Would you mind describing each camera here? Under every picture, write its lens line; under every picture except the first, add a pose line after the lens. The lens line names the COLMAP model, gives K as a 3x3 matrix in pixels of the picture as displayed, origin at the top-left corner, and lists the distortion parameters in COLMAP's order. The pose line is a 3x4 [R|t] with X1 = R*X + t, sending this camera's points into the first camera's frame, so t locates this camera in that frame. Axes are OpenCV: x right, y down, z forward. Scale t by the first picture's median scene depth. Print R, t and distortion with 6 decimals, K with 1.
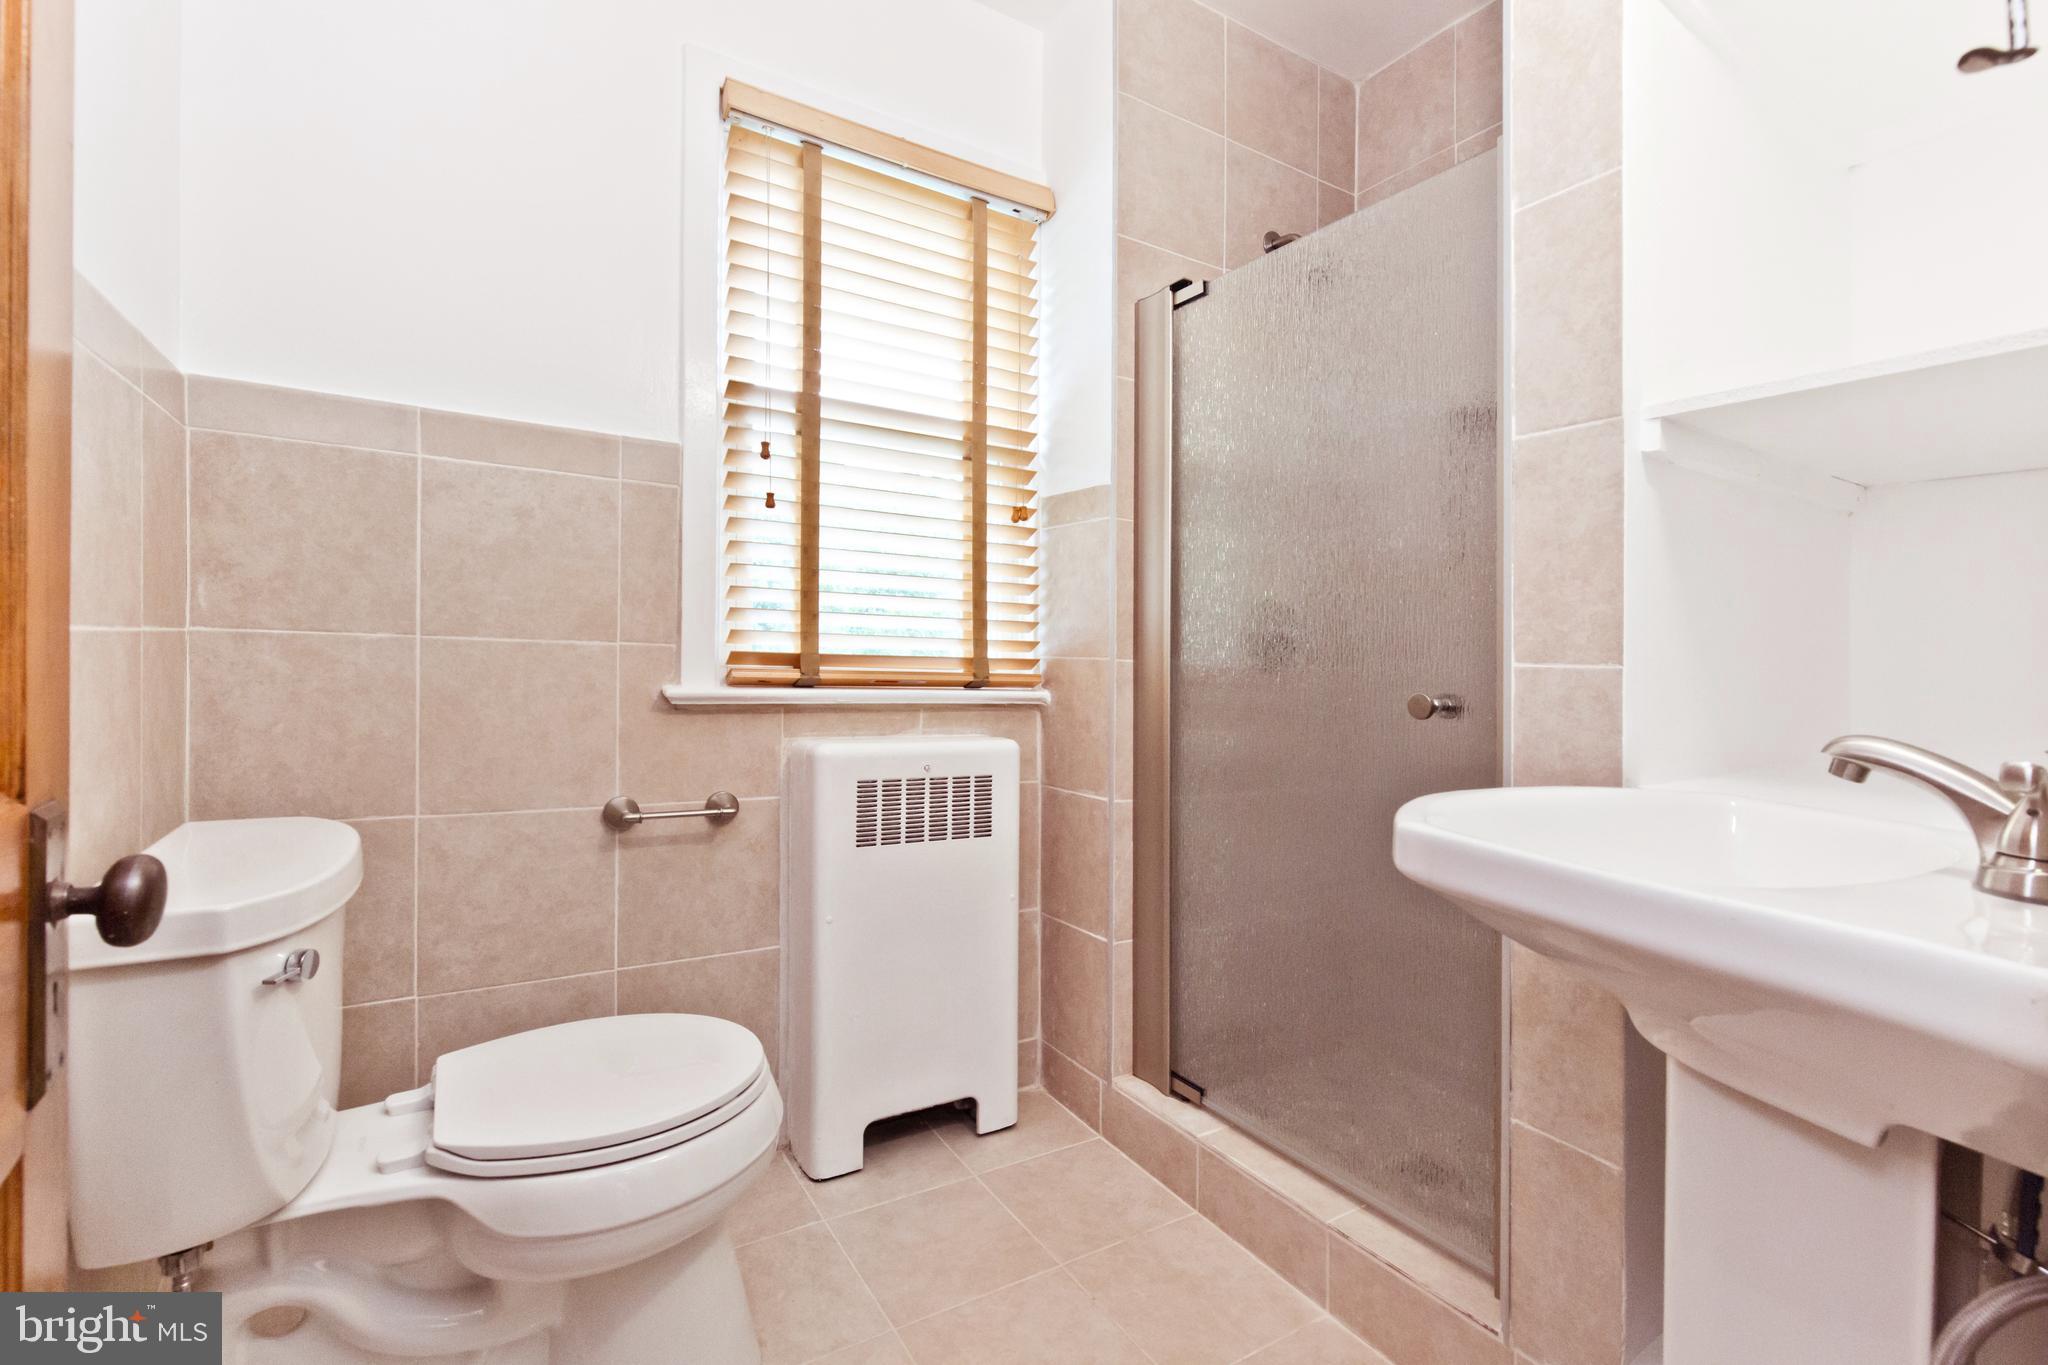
lens RADIAL K [[982.8, 0, 1024.0], [0, 982.8, 682.5], [0, 0, 1]] dist [0.001595, -0.000139]
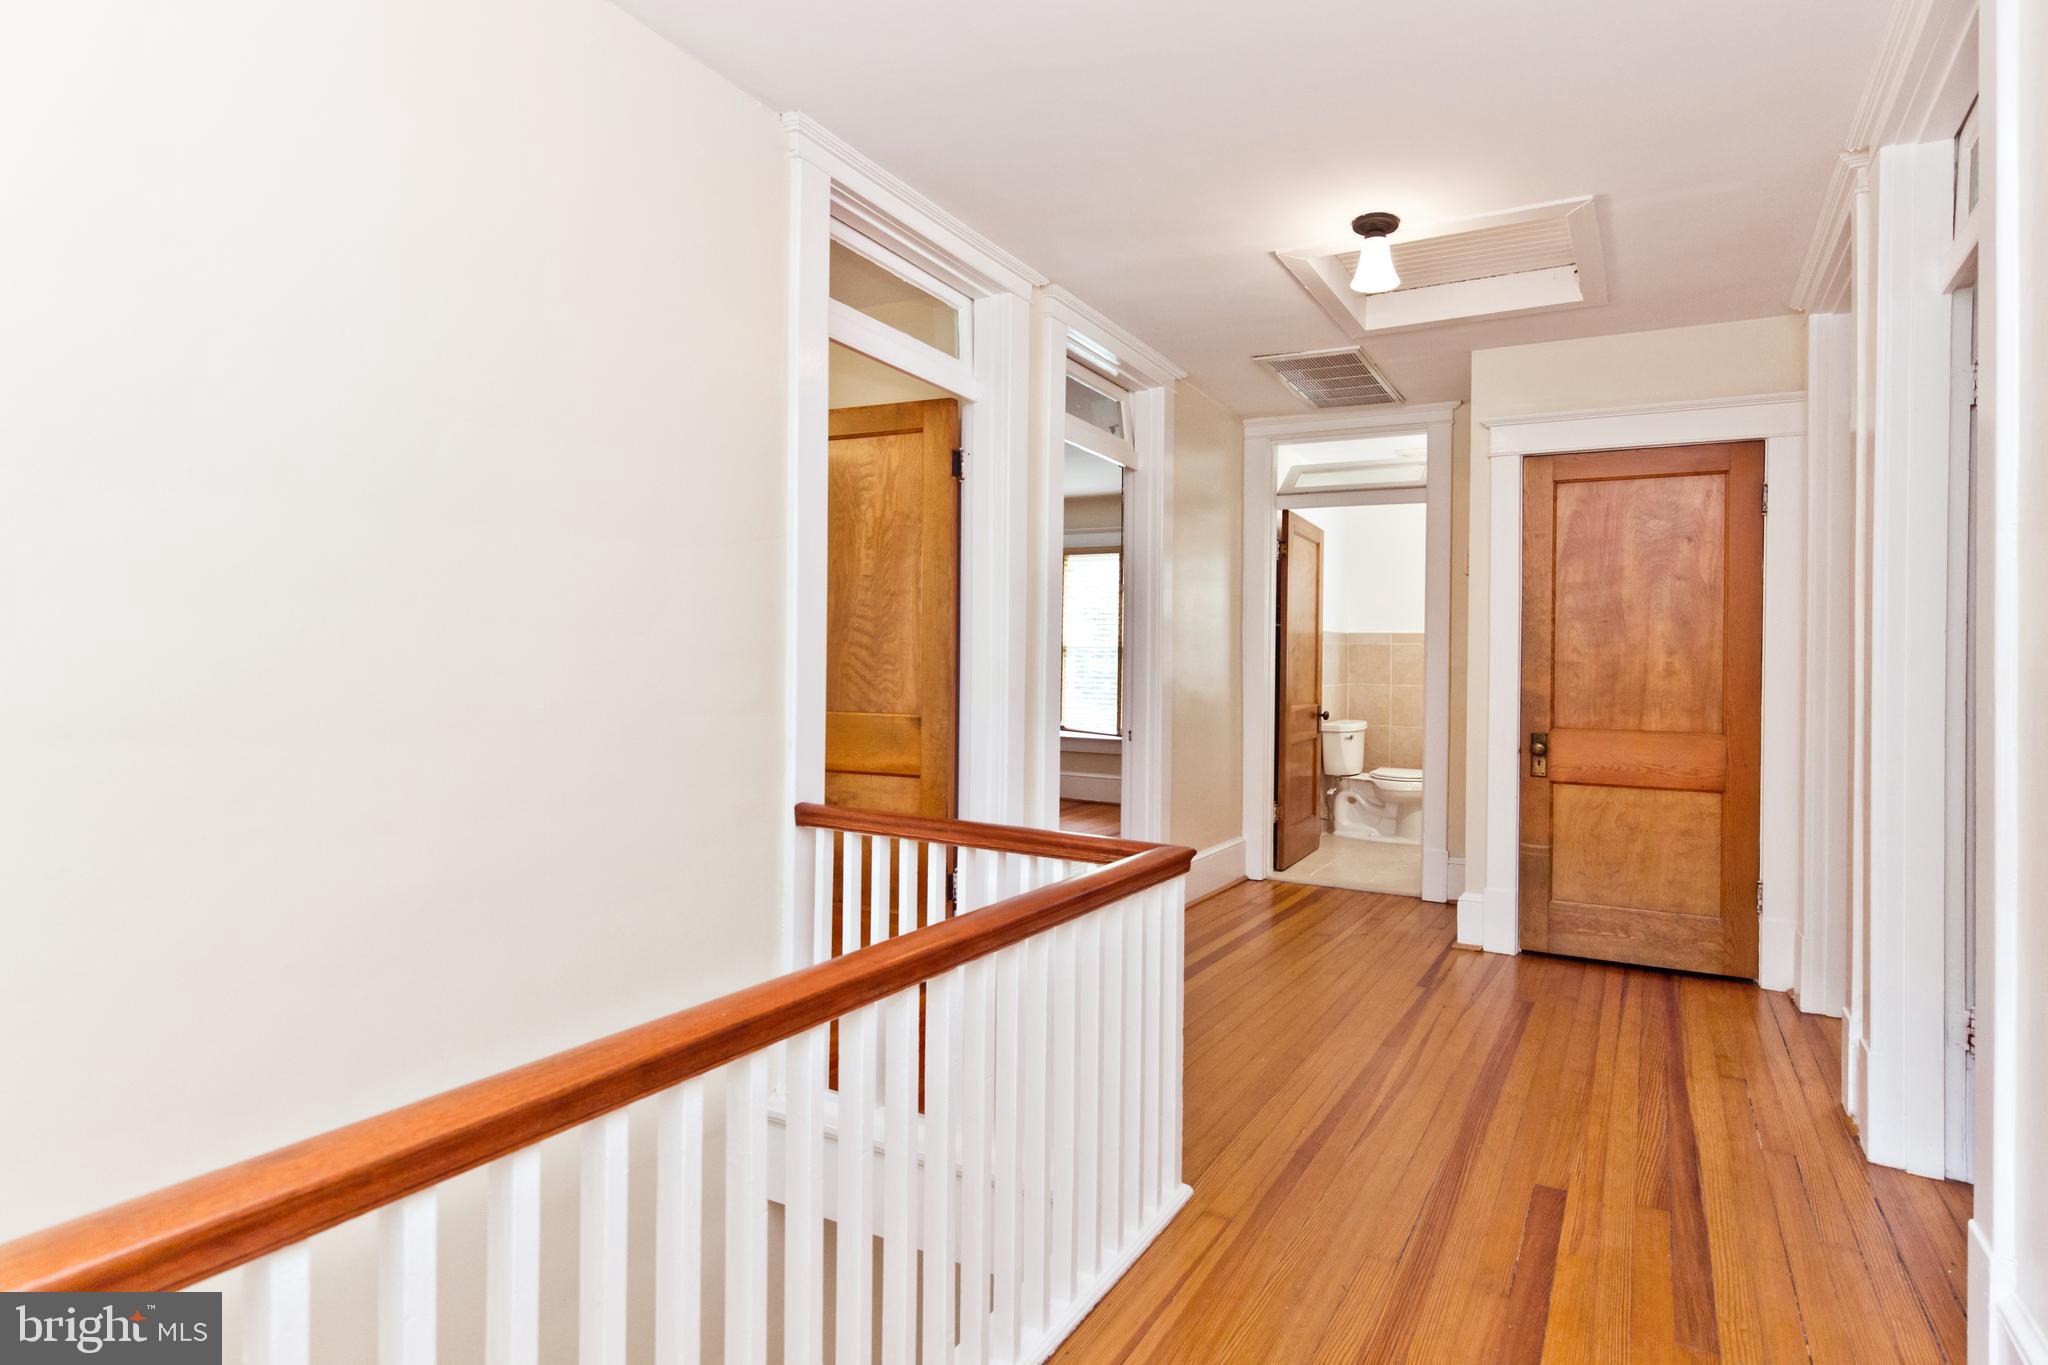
lens RADIAL K [[982.8, 0, 1024.0], [0, 982.8, 682.5], [0, 0, 1]] dist [0.001595, -0.000139]
pose [[0.438914, -0.003896, -0.898521, 2.974916], [-0.007469, 0.999940, -0.007984, -0.013391], [0.898498, 0.010215, 0.438859, -2.724057]]
